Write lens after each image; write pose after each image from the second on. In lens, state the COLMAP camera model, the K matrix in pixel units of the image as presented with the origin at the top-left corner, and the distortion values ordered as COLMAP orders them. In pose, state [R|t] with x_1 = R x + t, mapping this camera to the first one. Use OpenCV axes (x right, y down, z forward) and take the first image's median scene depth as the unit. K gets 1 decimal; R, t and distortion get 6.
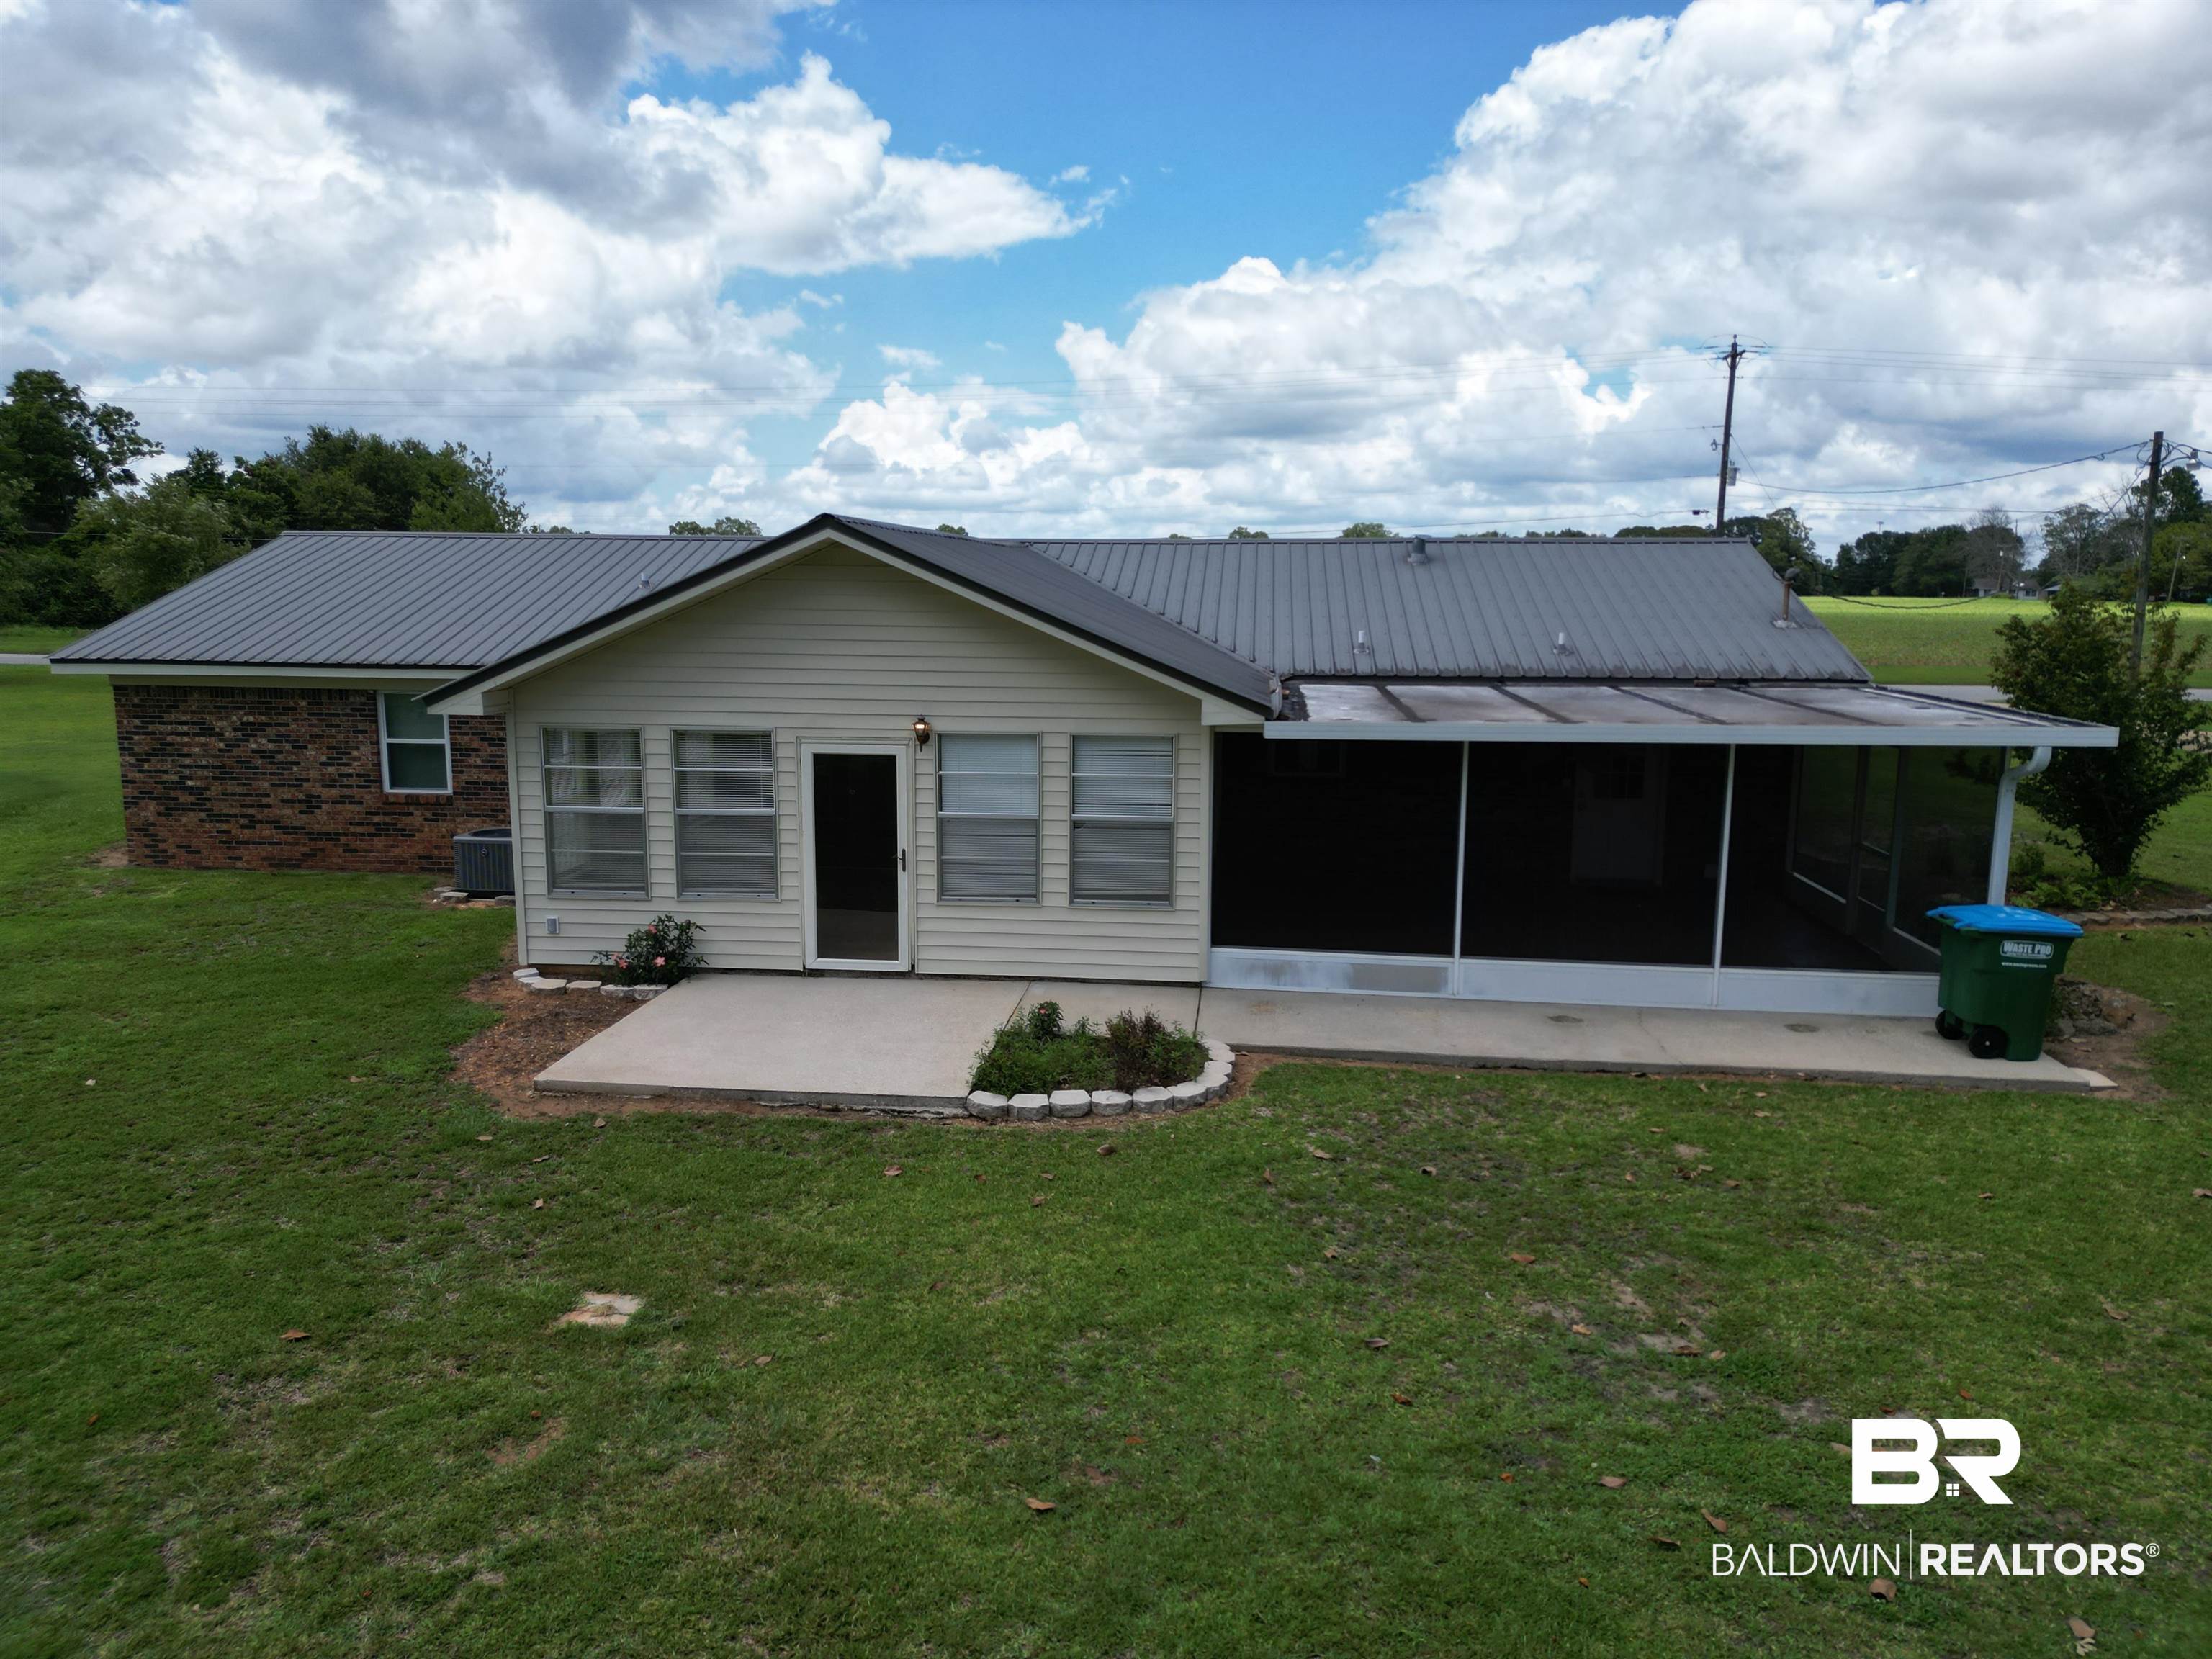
lens RADIAL K [[1536.4, 0, 1122.0], [0, 1536.4, 819.9], [0, 0, 1]] dist [0.057394, -0.058165]
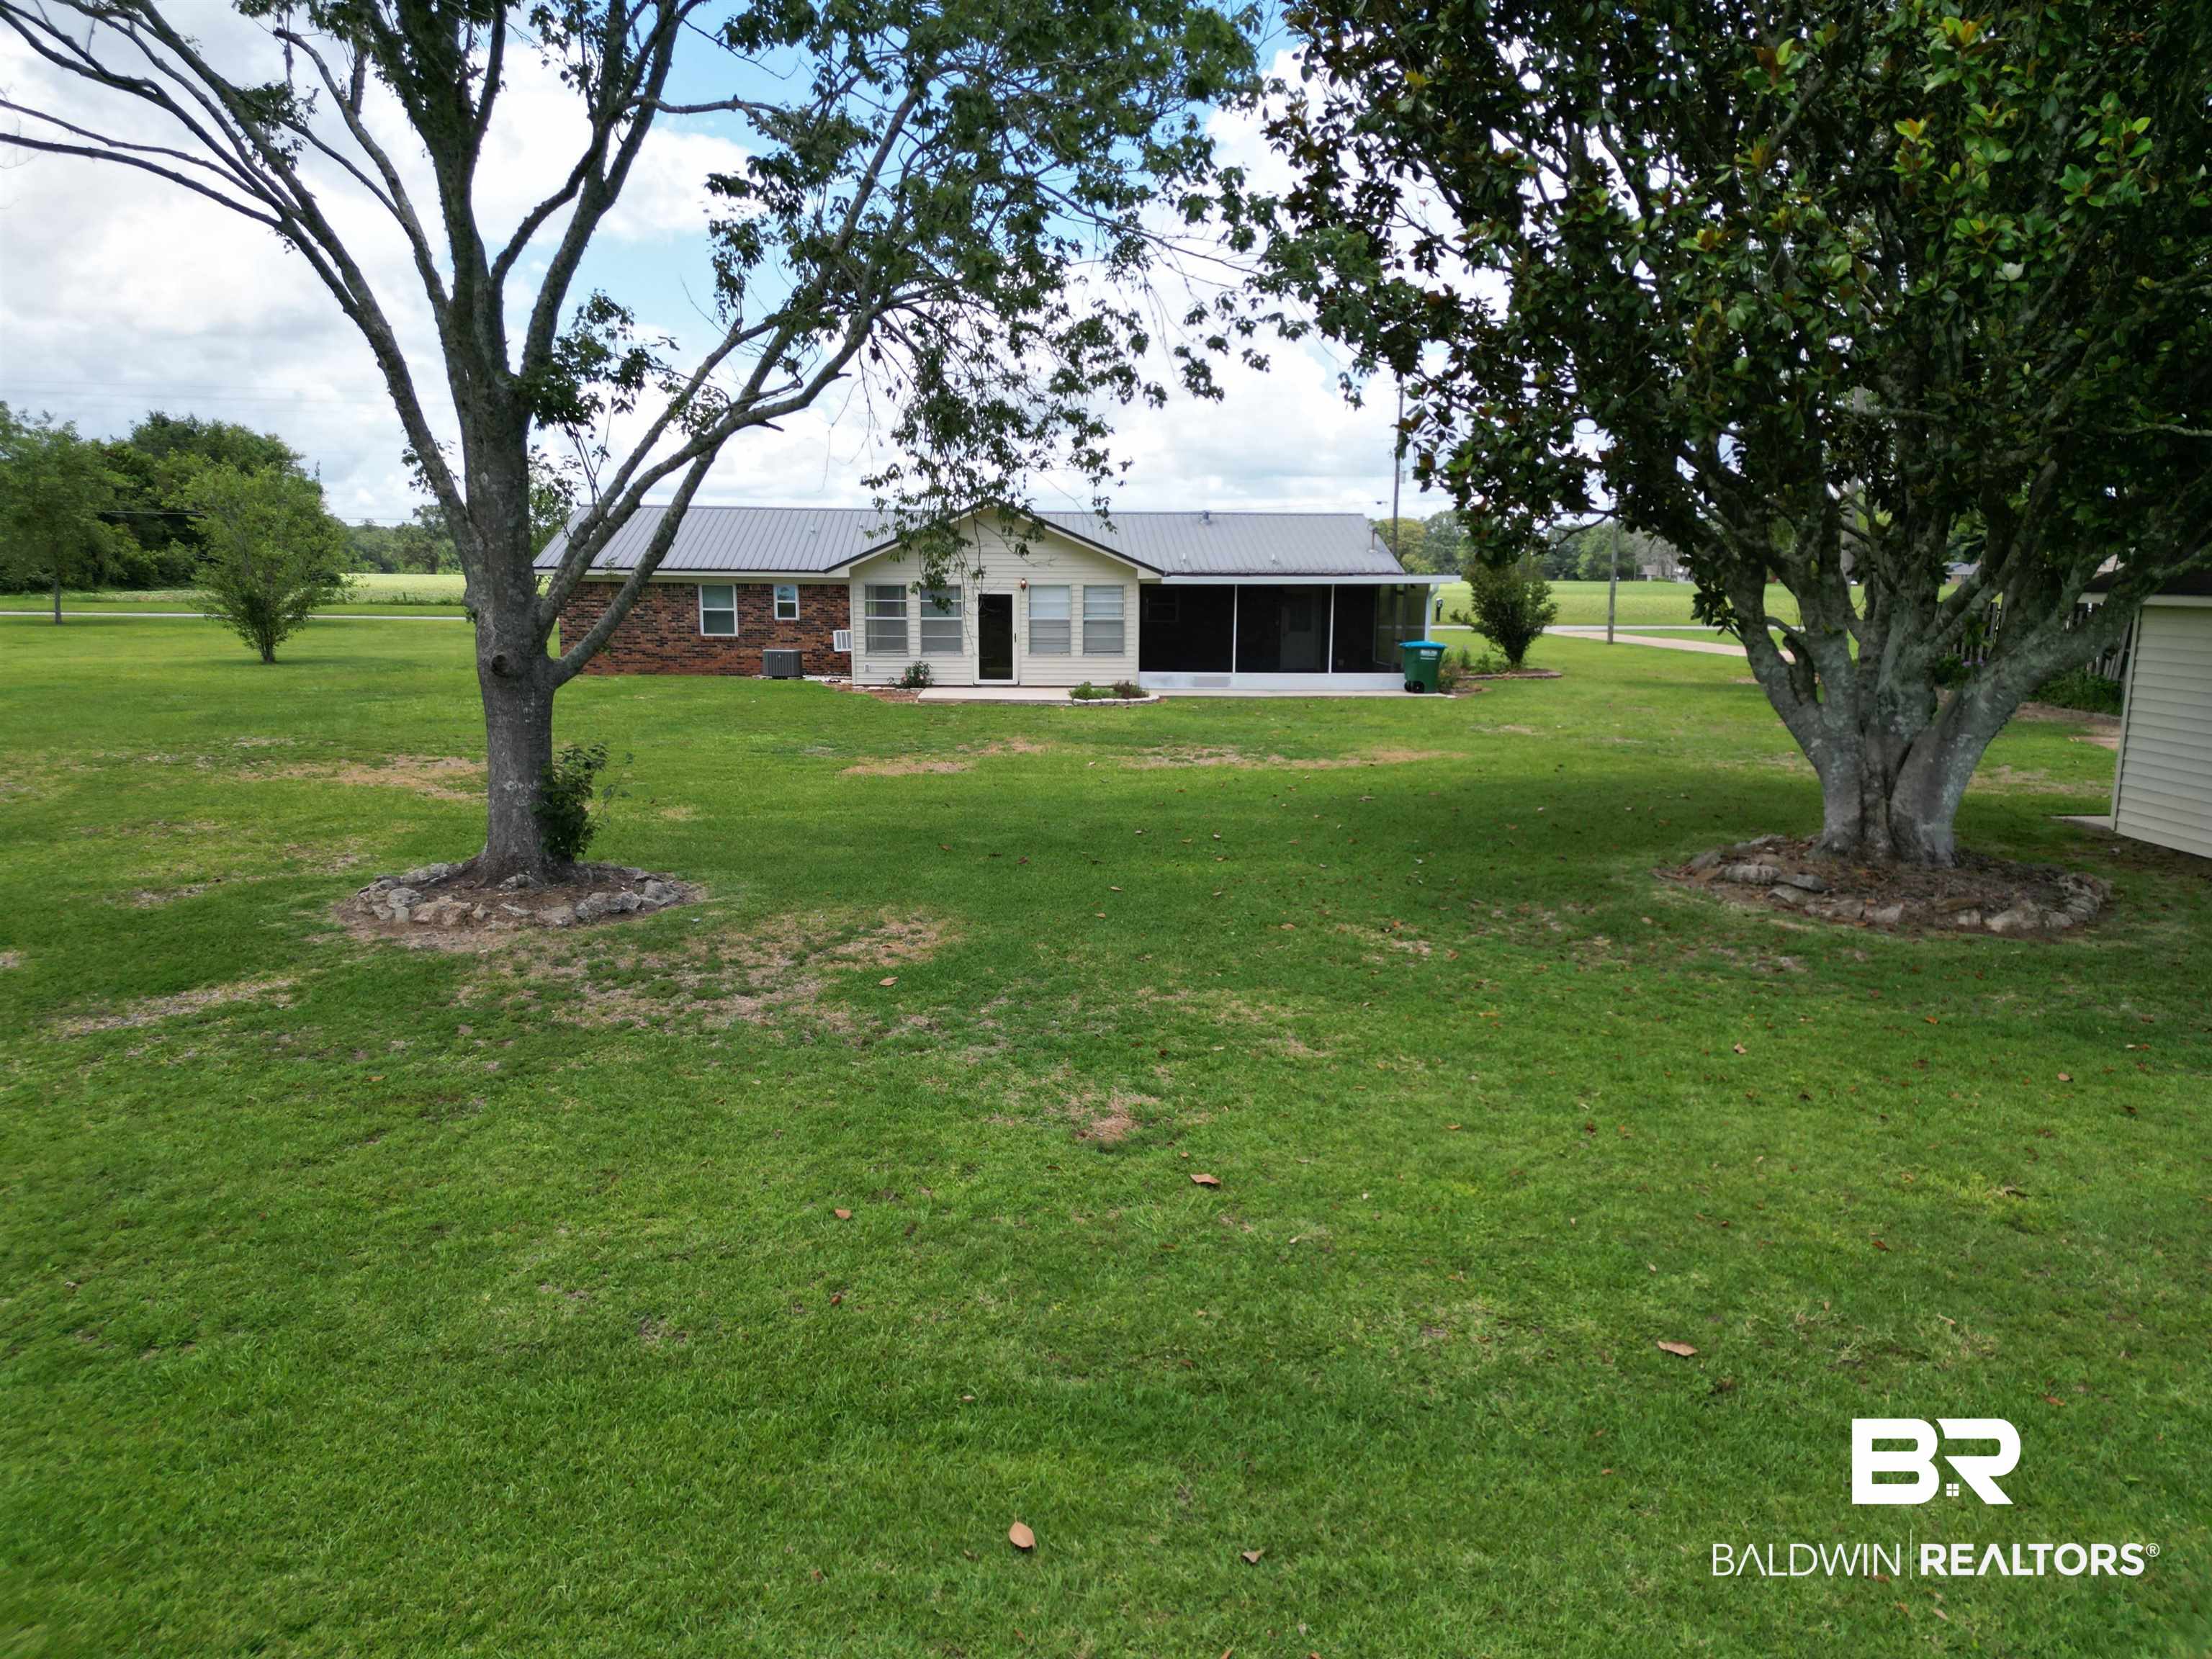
lens RADIAL K [[1536.4, 0, 1122.0], [0, 1536.4, 819.9], [0, 0, 1]] dist [0.057394, -0.058165]
pose [[0.986453, -0.025842, 0.161996, -0.378733], [0.024688, 0.999653, 0.009136, 0.299429], [-0.162176, -0.005013, 0.986749, -1.457817]]
